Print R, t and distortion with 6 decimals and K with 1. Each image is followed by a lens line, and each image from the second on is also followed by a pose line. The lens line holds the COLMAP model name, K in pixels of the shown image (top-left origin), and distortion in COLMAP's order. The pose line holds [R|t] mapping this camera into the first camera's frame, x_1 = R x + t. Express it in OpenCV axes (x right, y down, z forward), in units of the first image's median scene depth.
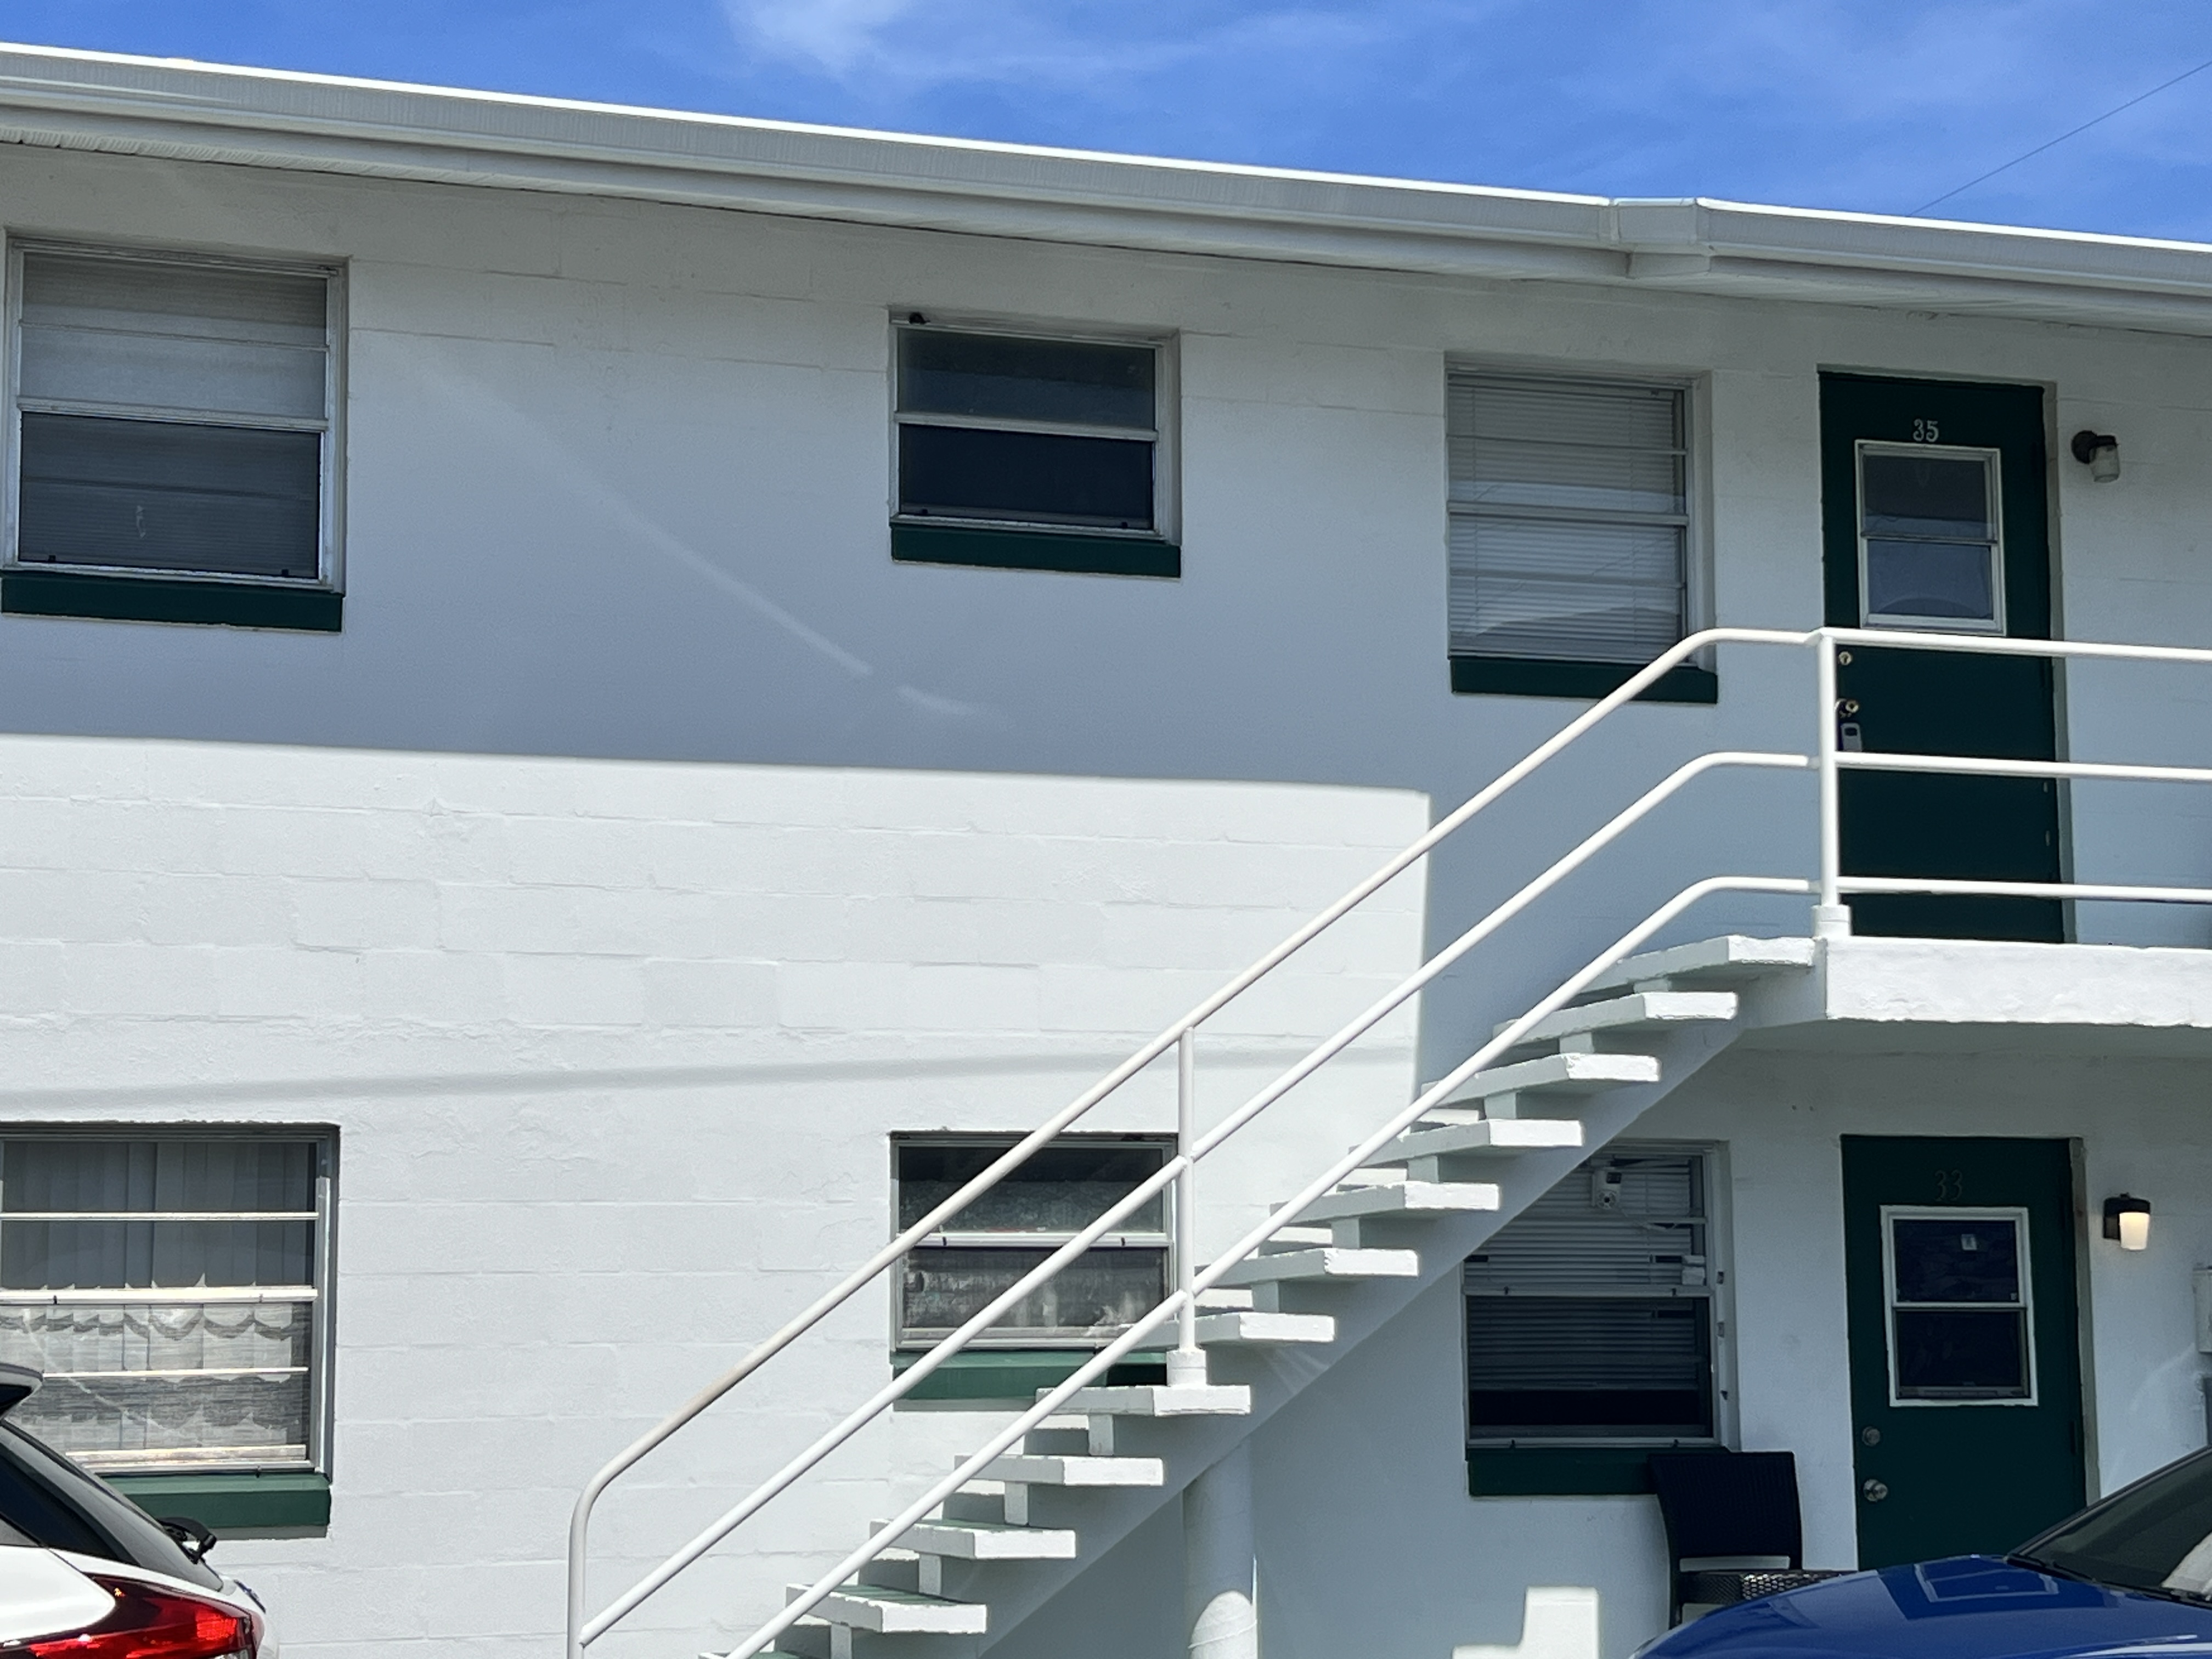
lens RADIAL K [[3876.6, 0, 1108.8], [0, 3876.6, 832.5], [0, 0, 1]] dist [0.219372, -0.108298]
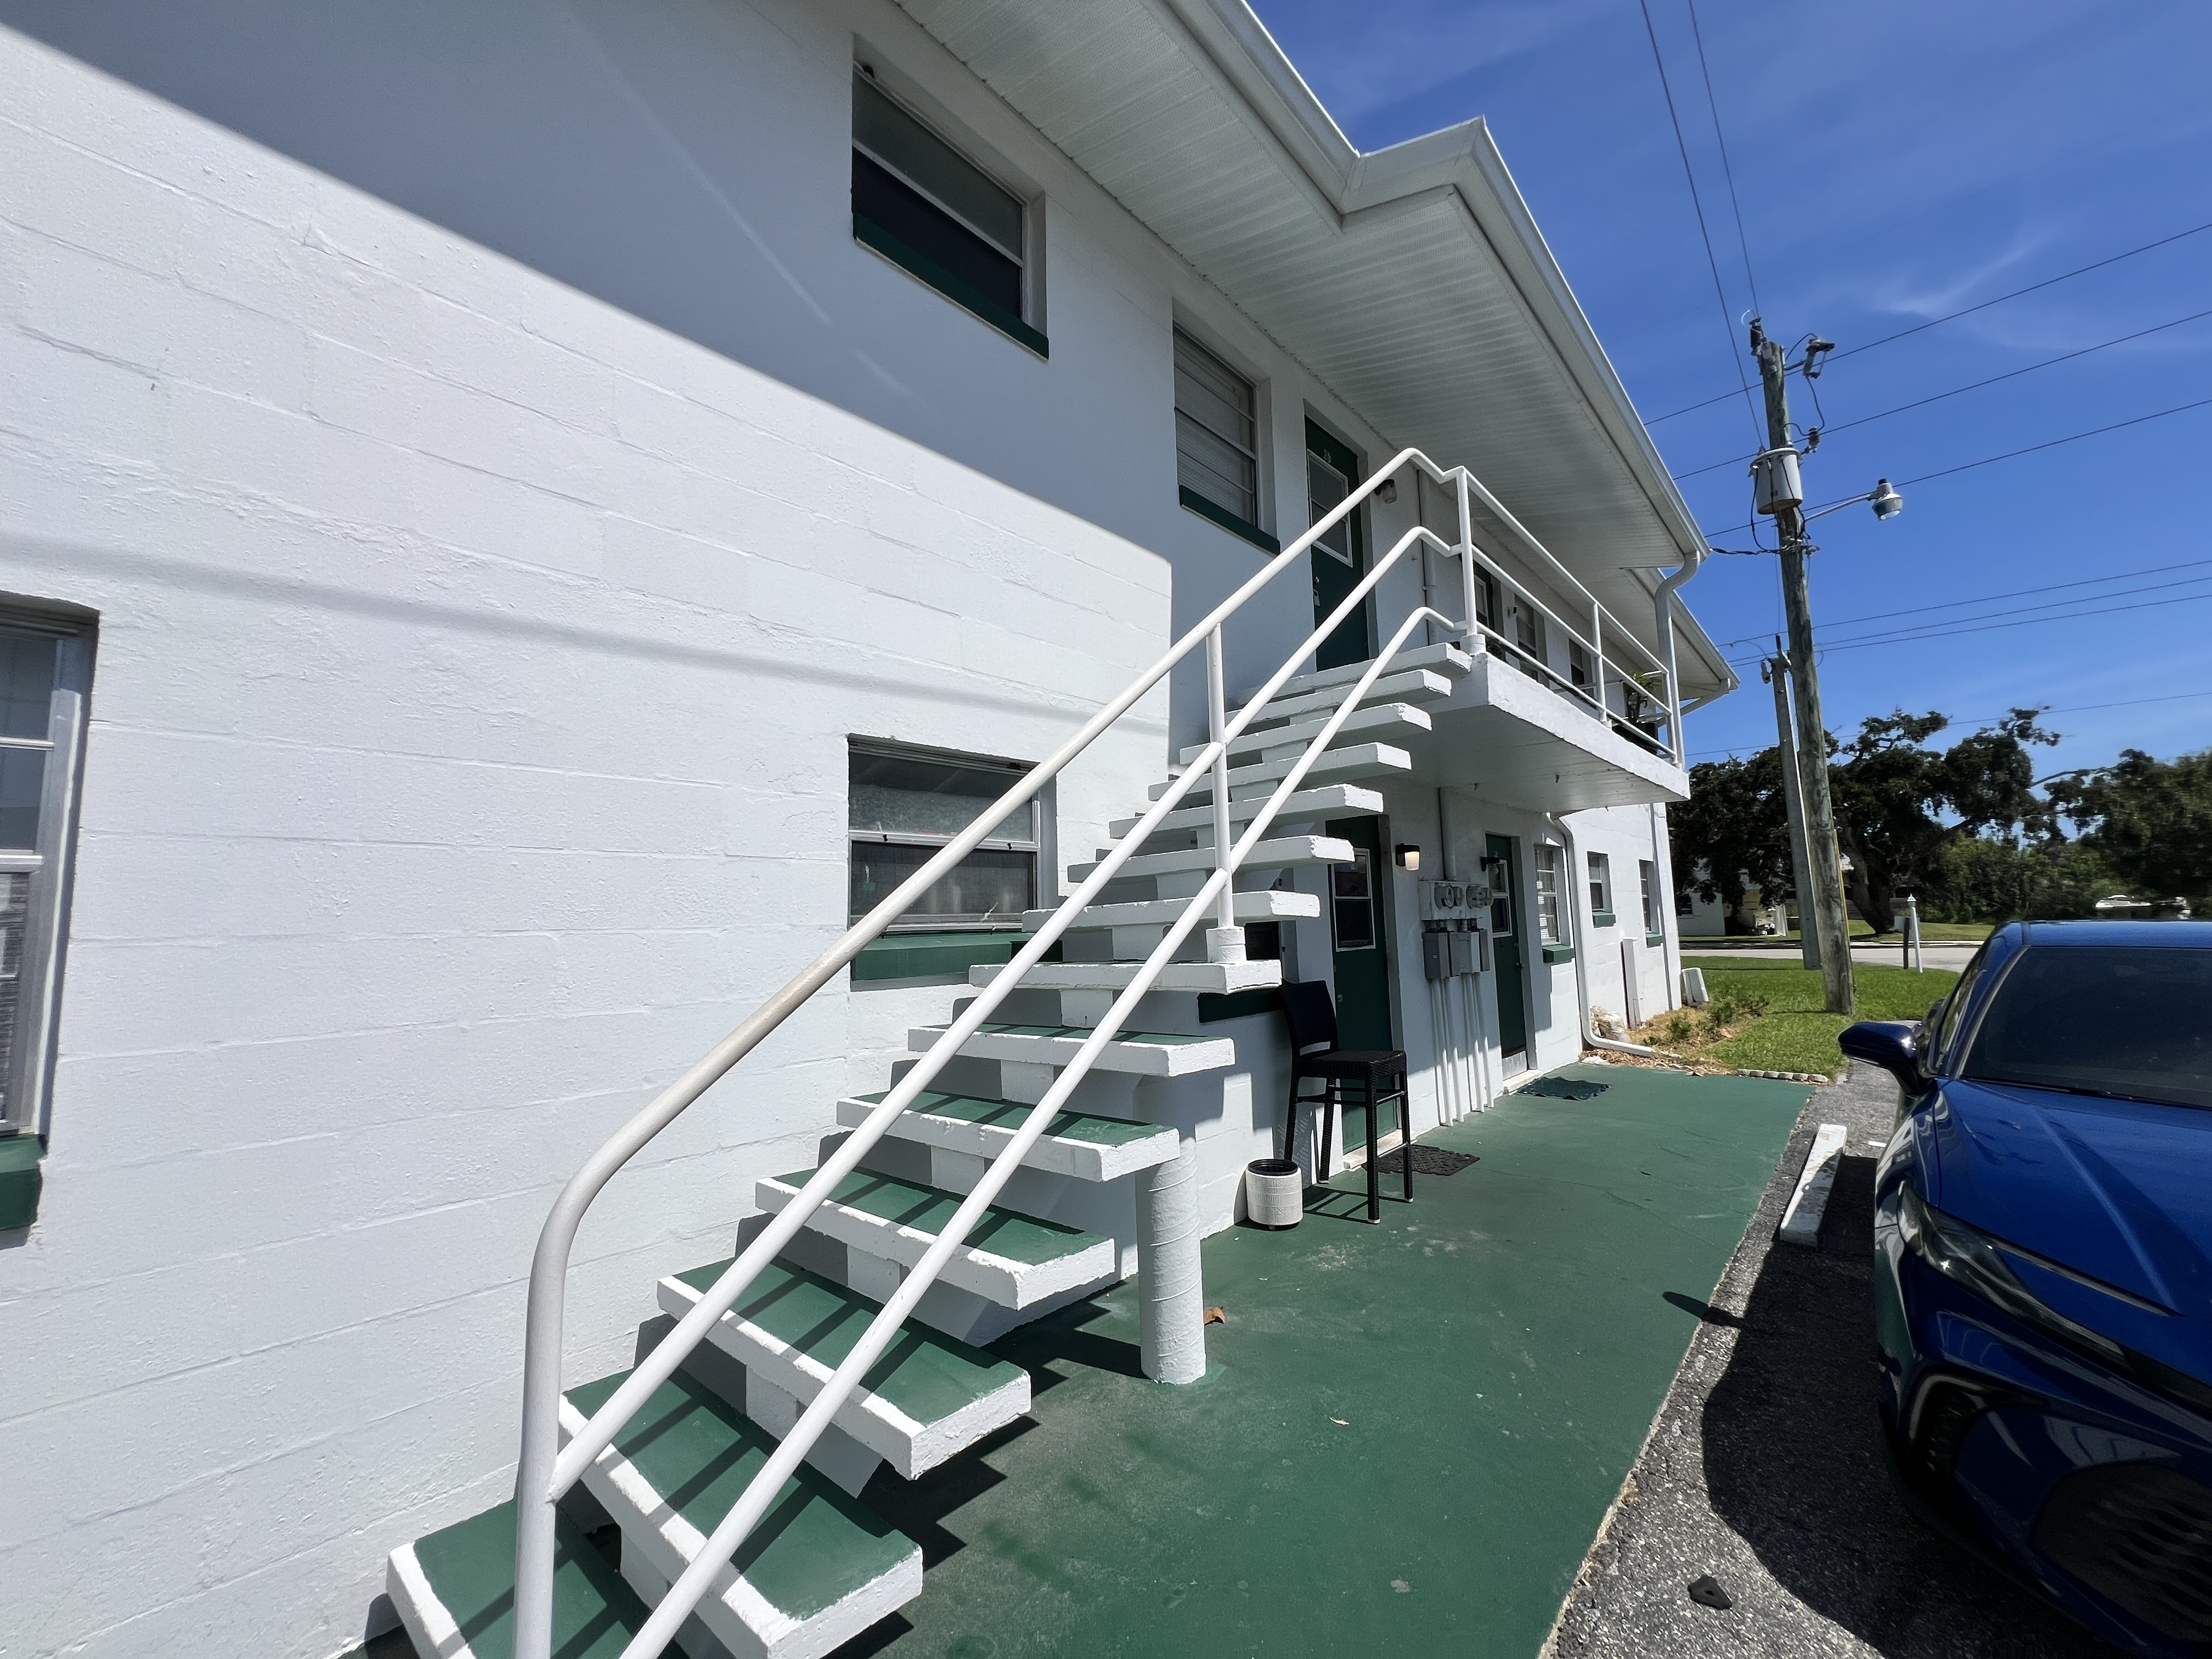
lens RADIAL K [[885.2, 0, 1096.3], [0, 885.2, 825.1], [0, 0, 1]] dist [-0.001319, 0.000277]
pose [[0.873887, 0.038225, 0.484625, -0.115583], [-0.043333, 0.999060, -0.000664, 0.100602], [-0.484195, -0.020420, 0.874722, 0.758775]]
